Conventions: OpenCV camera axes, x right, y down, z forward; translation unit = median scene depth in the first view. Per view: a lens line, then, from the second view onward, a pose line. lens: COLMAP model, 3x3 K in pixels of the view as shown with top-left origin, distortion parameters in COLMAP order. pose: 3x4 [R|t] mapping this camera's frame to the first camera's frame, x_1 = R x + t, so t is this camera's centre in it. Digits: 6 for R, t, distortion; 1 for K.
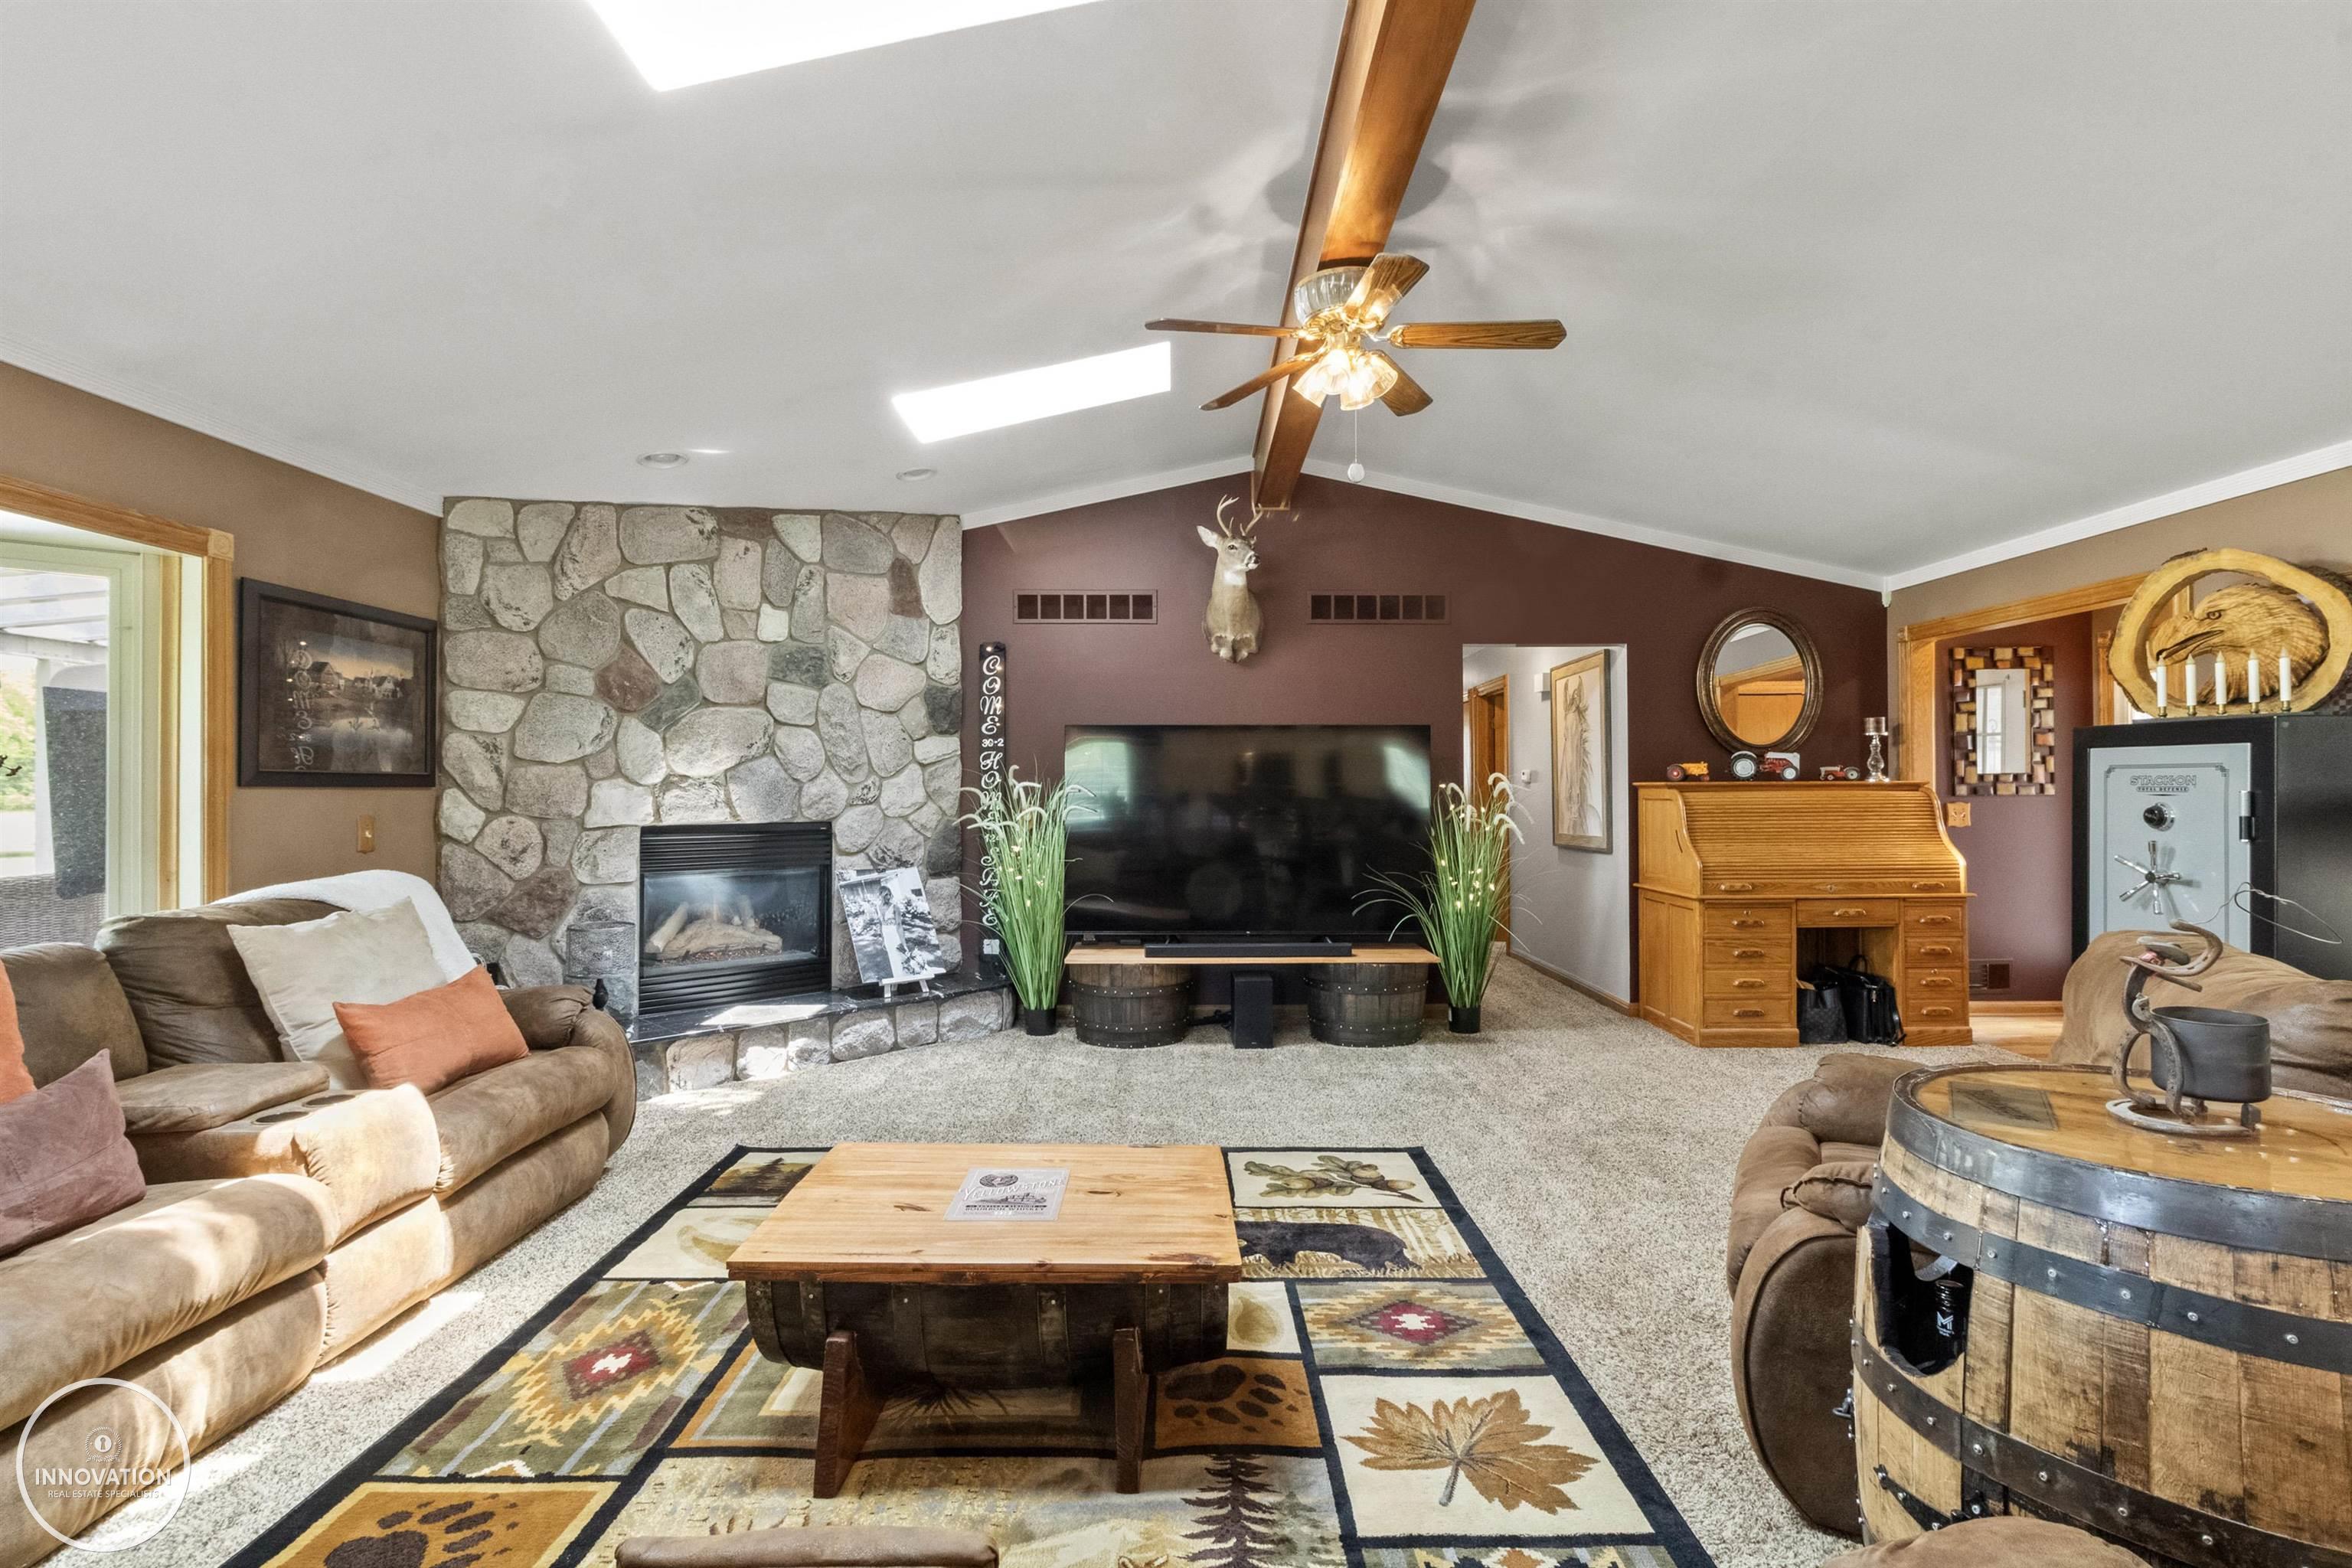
lens RADIAL K [[1097.2, 0, 1187.9], [0, 1097.2, 779.8], [0, 0, 1]] dist [0.000198, -0.000094]
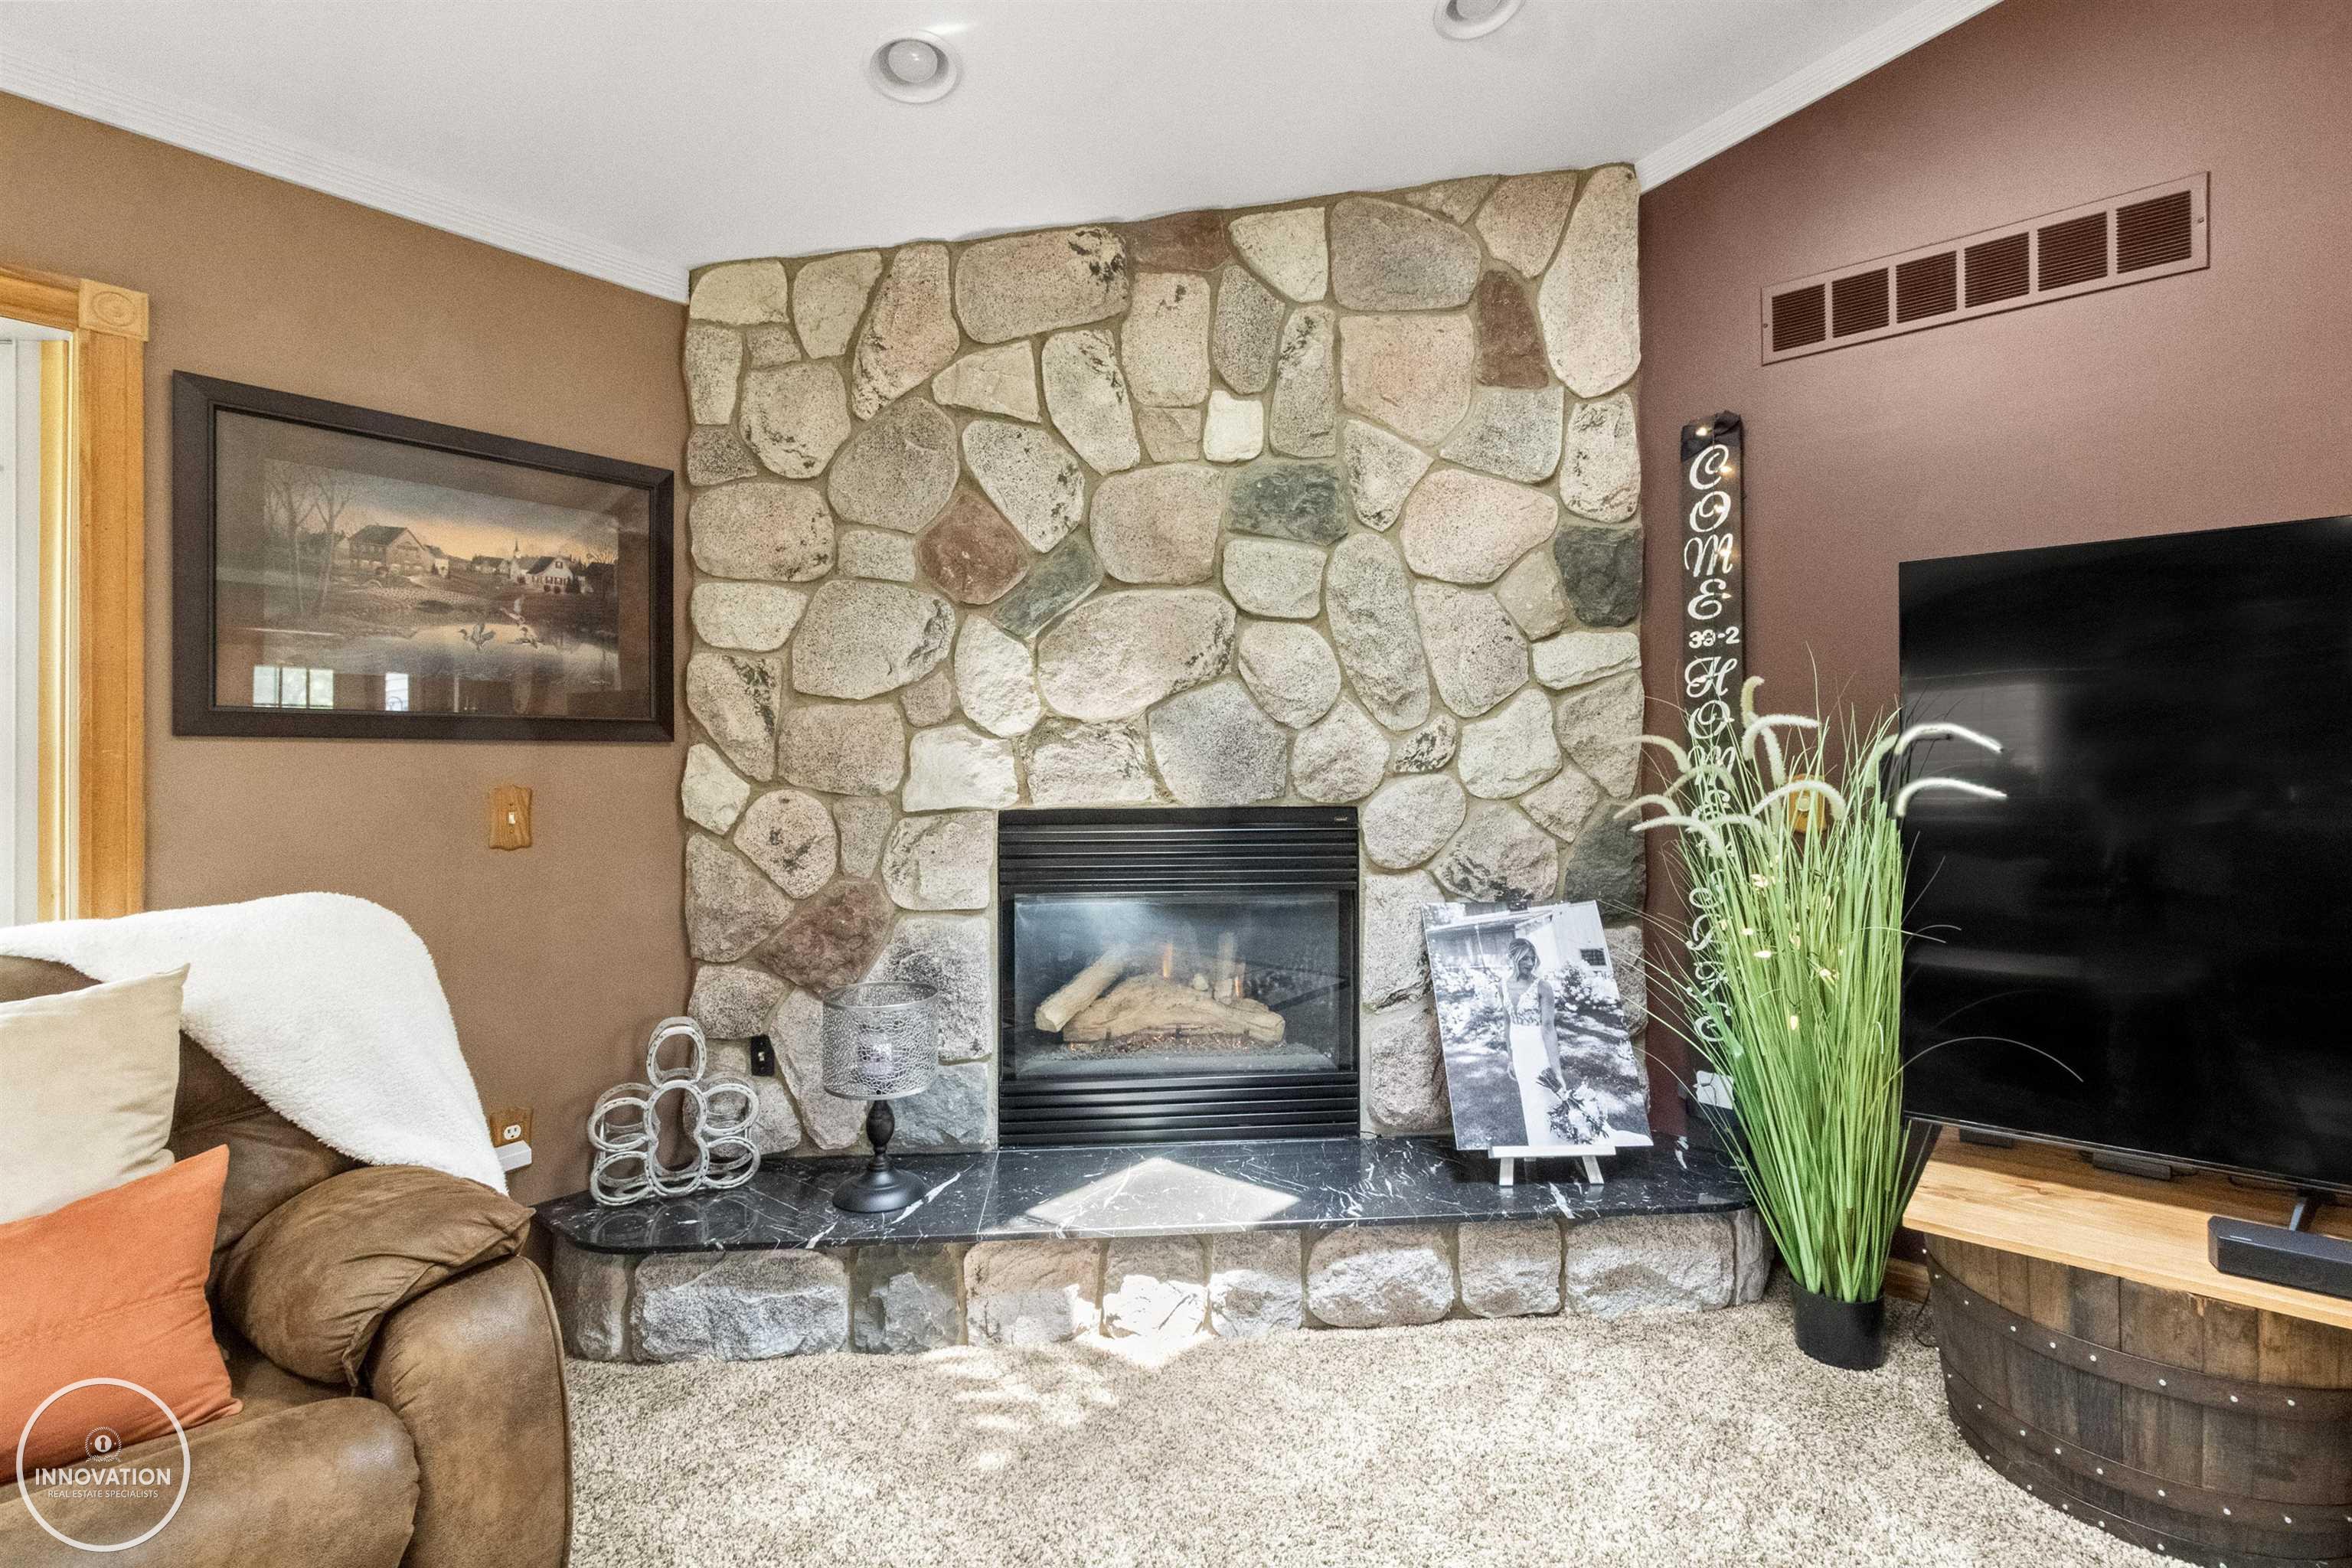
lens RADIAL K [[1091.3, 0, 1185.6], [0, 1091.3, 757.6], [0, 0, 1]] dist [0.000379, 0.000218]
pose [[0.760300, -0.009622, -0.649501, -0.061674], [0.011525, 0.999933, -0.001322, 0.016681], [0.649470, -0.006480, 0.760360, 0.615951]]
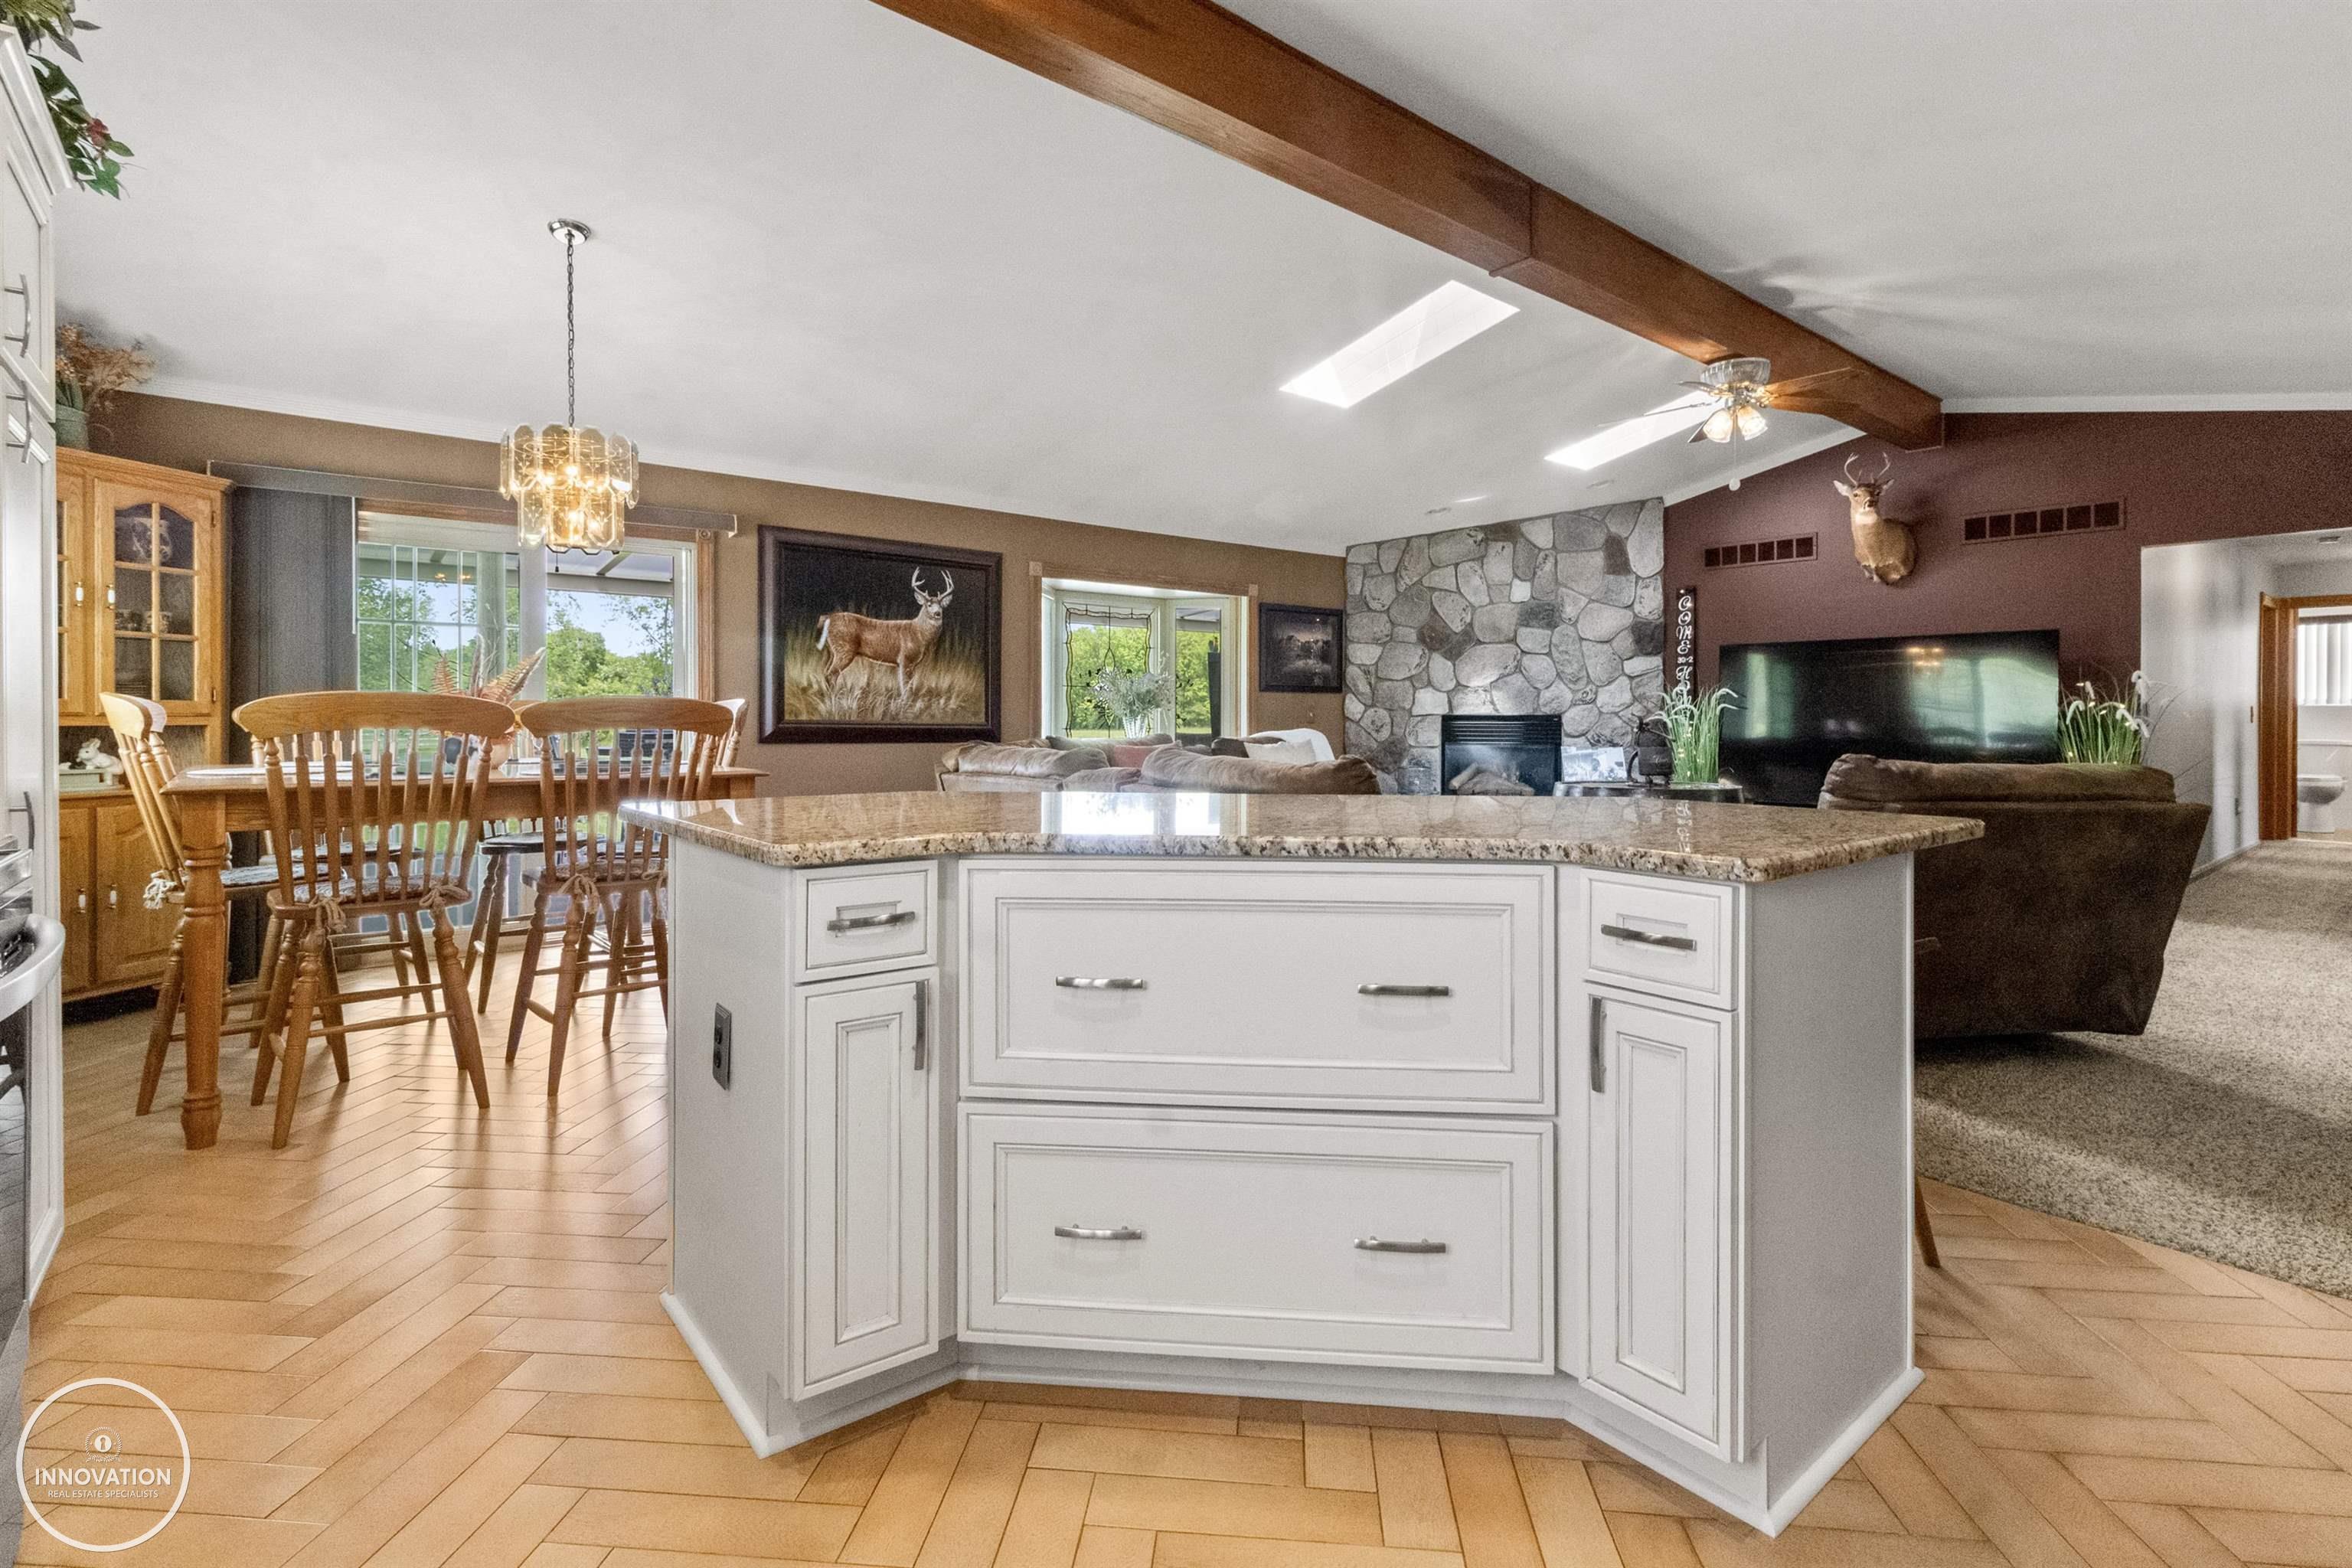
lens RADIAL K [[1099.4, 0, 1177.2], [0, 1099.4, 719.5], [0, 0, 1]] dist [0.000616, -0.000012]
pose [[0.628740, 0.004996, -0.777600, 0.585721], [0.004319, 0.999941, 0.009917, 0.029311], [0.777604, -0.009594, 0.628681, -0.424853]]
